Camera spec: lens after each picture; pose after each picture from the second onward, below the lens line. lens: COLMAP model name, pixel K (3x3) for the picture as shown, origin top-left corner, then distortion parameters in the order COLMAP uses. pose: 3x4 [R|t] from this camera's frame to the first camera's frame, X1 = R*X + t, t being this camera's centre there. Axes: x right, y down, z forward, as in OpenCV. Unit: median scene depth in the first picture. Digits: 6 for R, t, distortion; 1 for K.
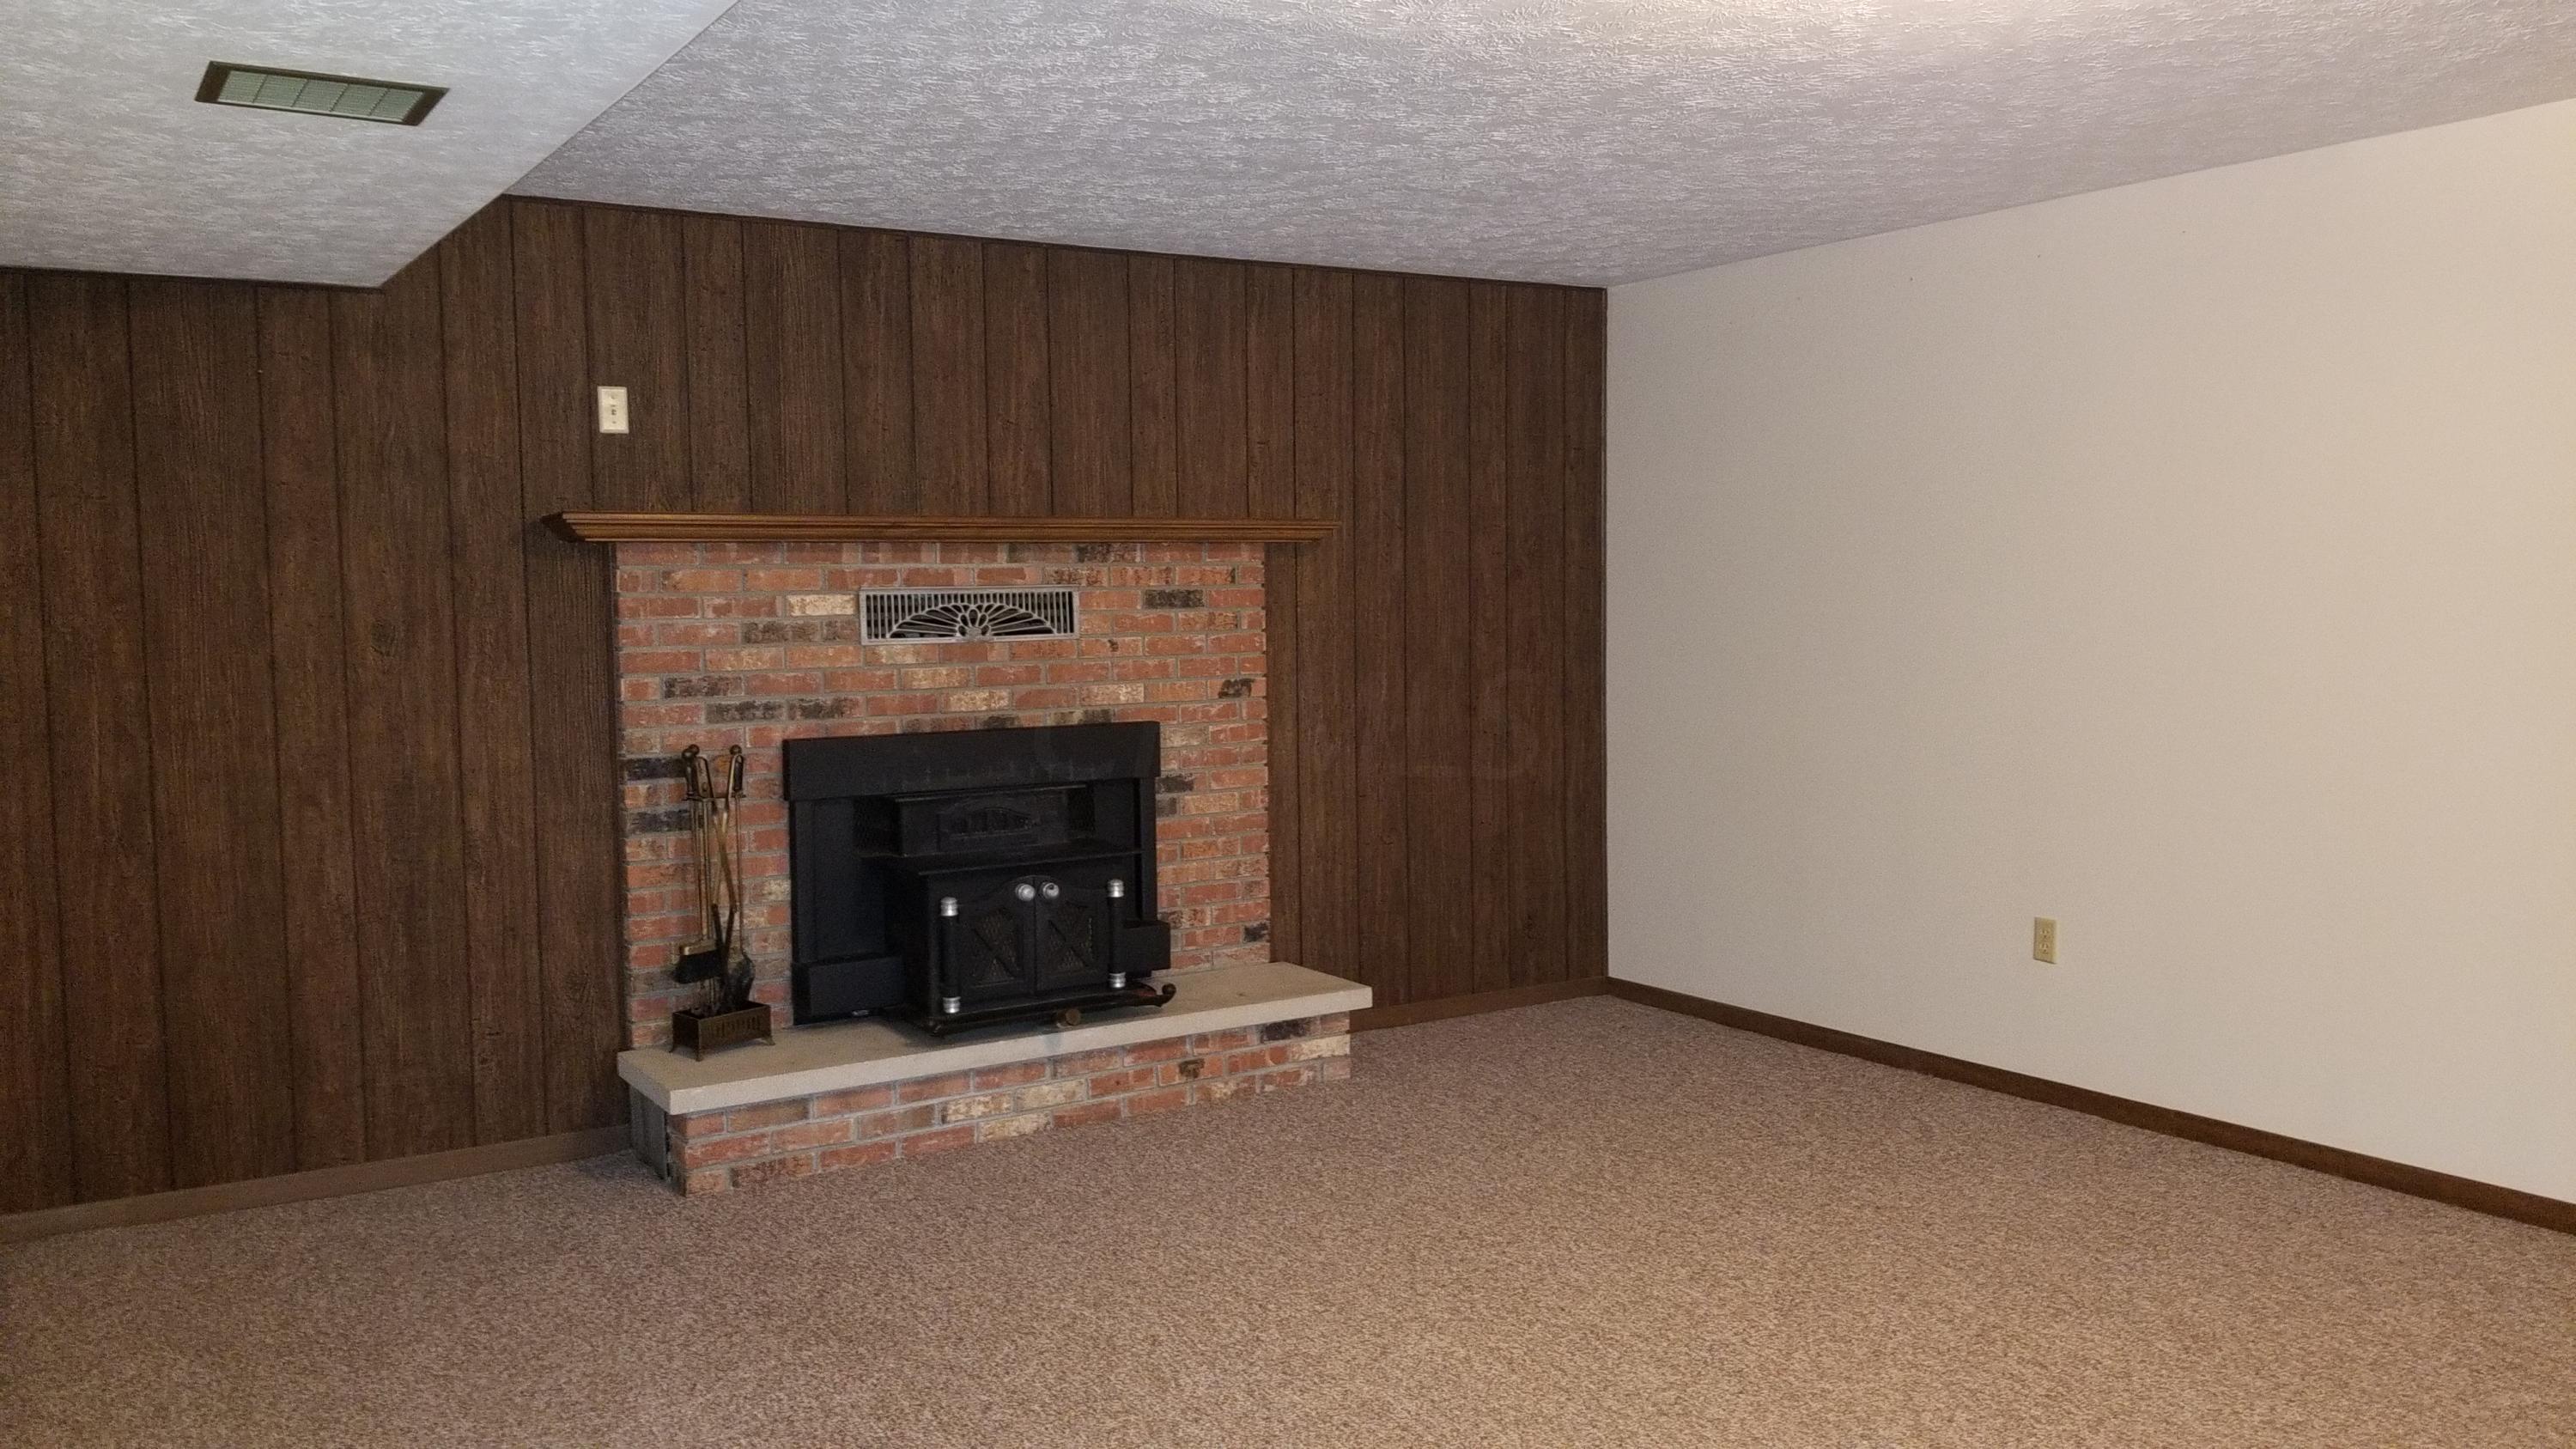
lens RADIAL K [[1997.0, 0, 1268.0], [0, 1997.0, 717.5], [0, 0, 1]] dist [0.084252, -0.128753]
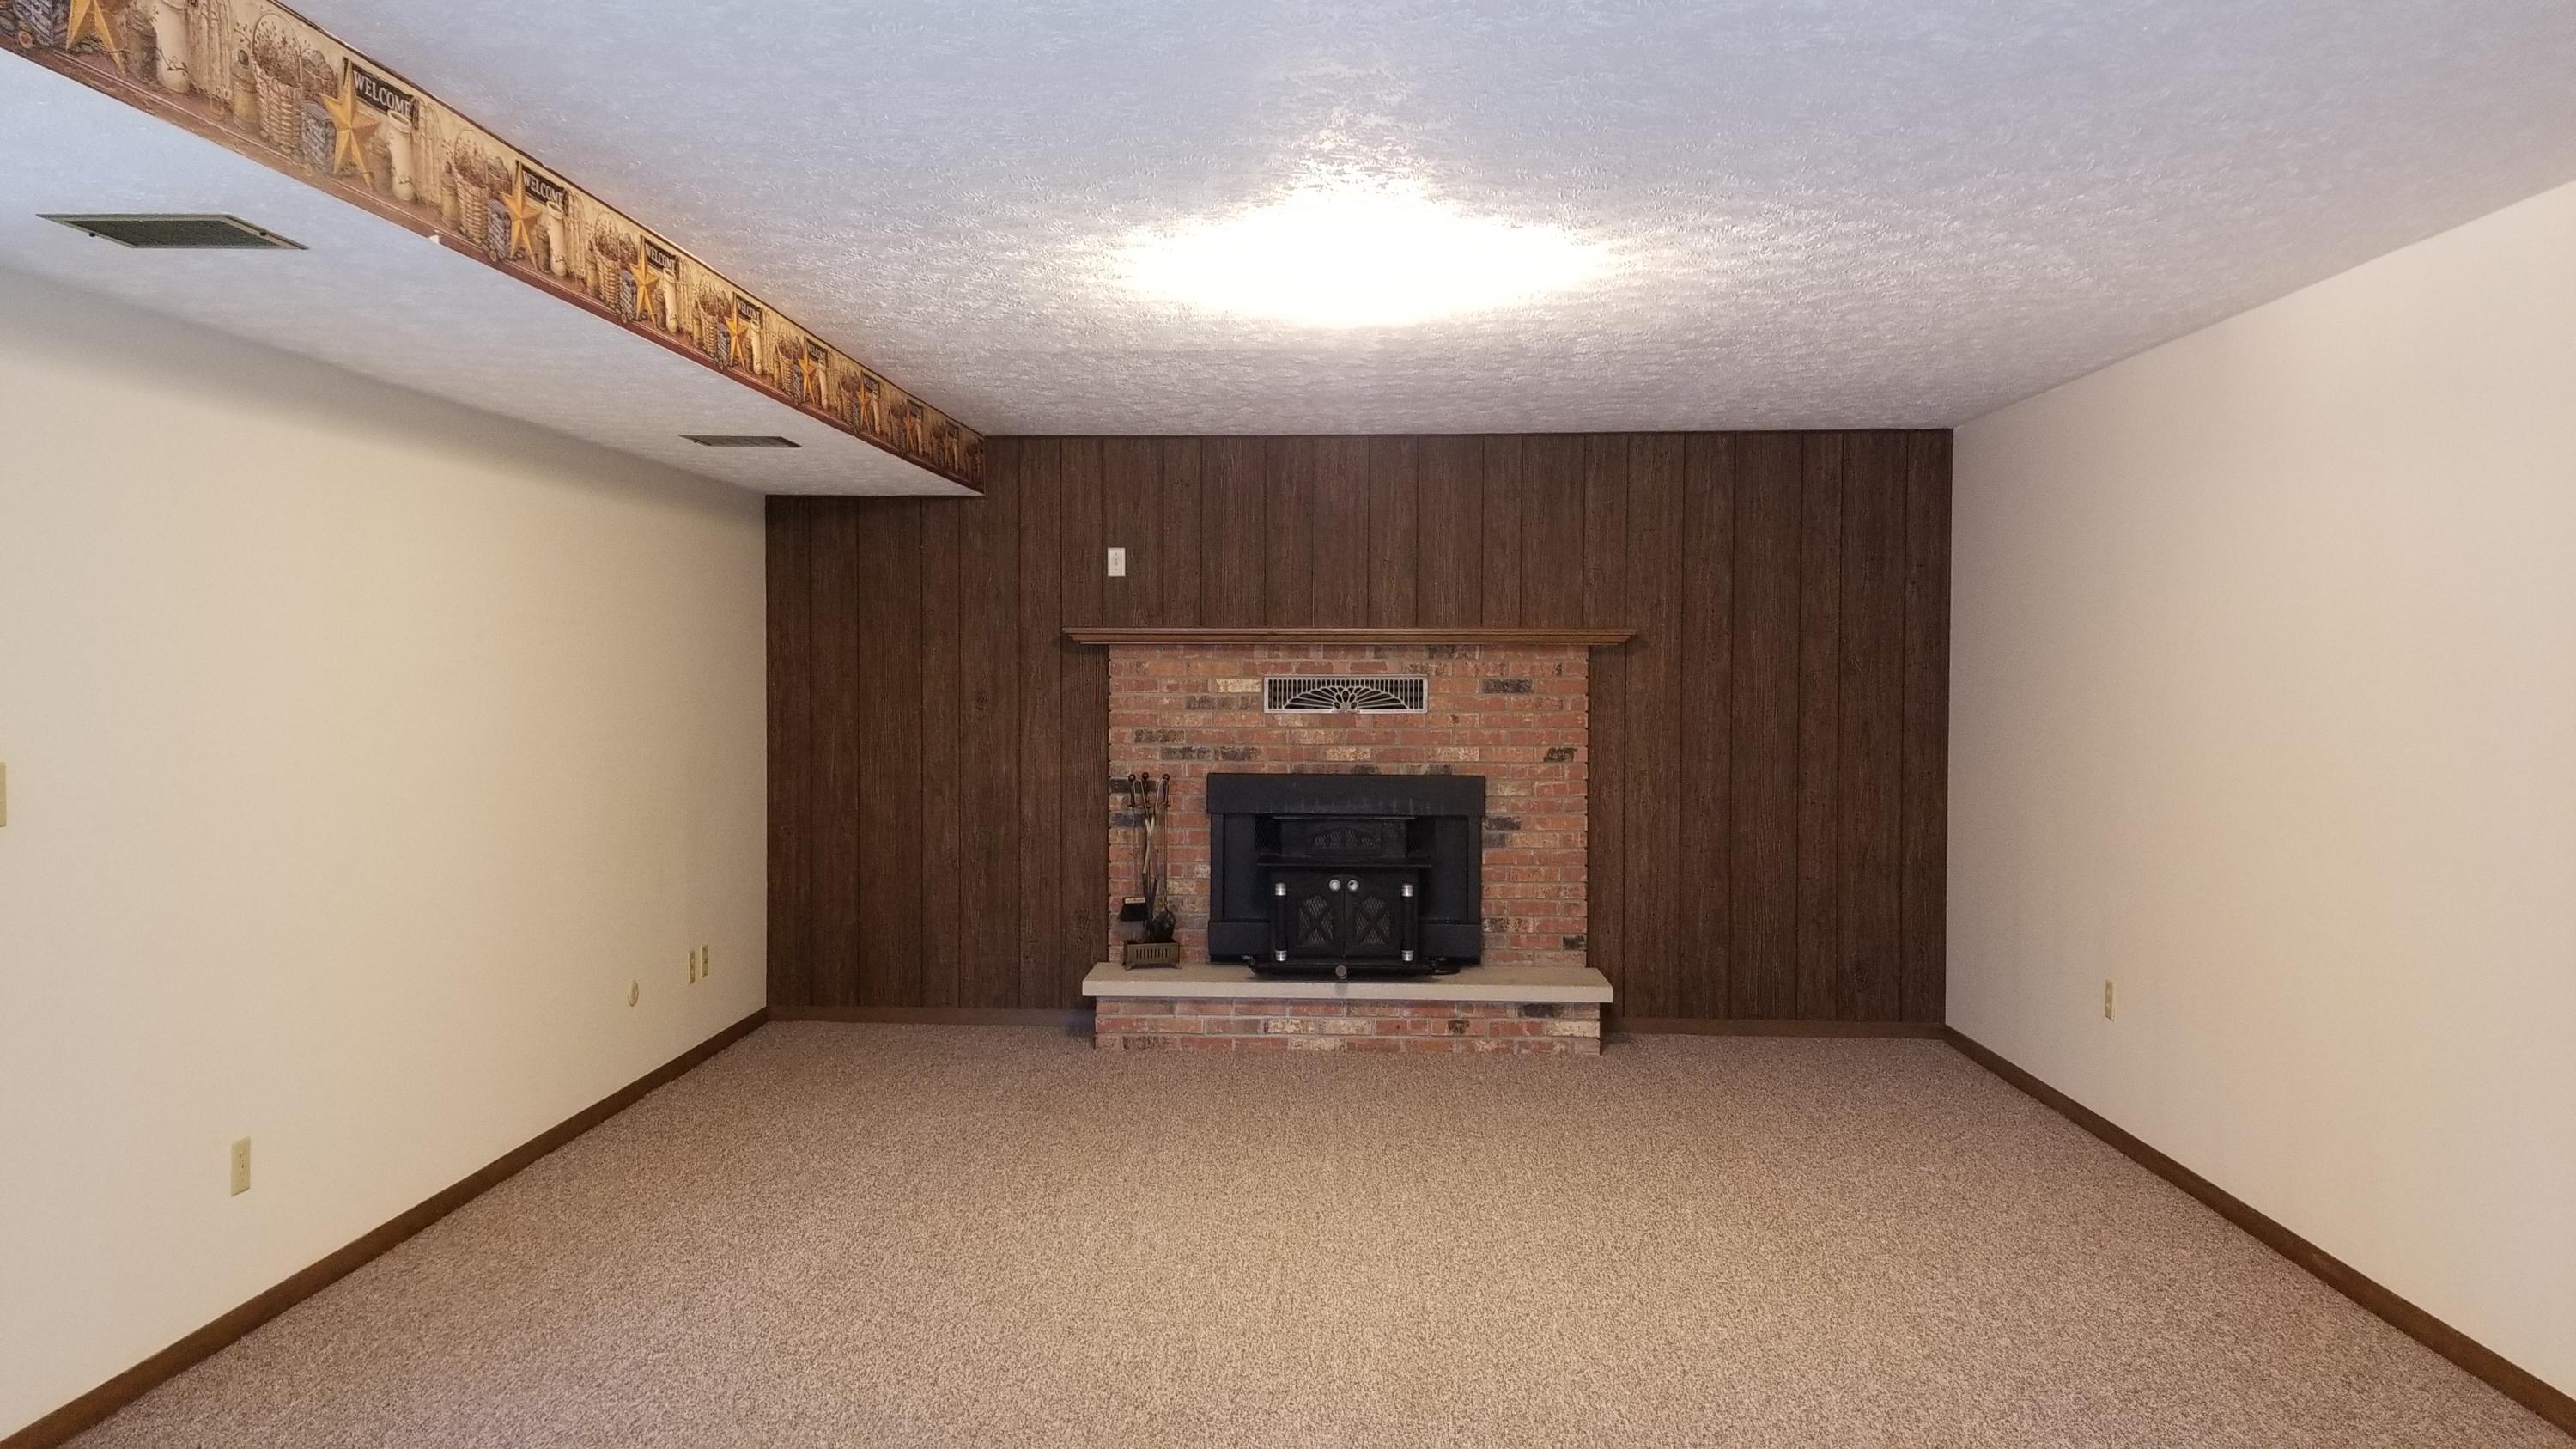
lens RADIAL K [[2034.3, 0, 1282.4], [0, 2034.3, 733.8], [0, 0, 1]] dist [0.094223, -0.144157]
pose [[0.816966, 0.032535, -0.575767, 0.676830], [-0.052897, 0.998426, -0.018638, 0.006963], [0.574254, 0.045683, 0.817401, -0.230517]]
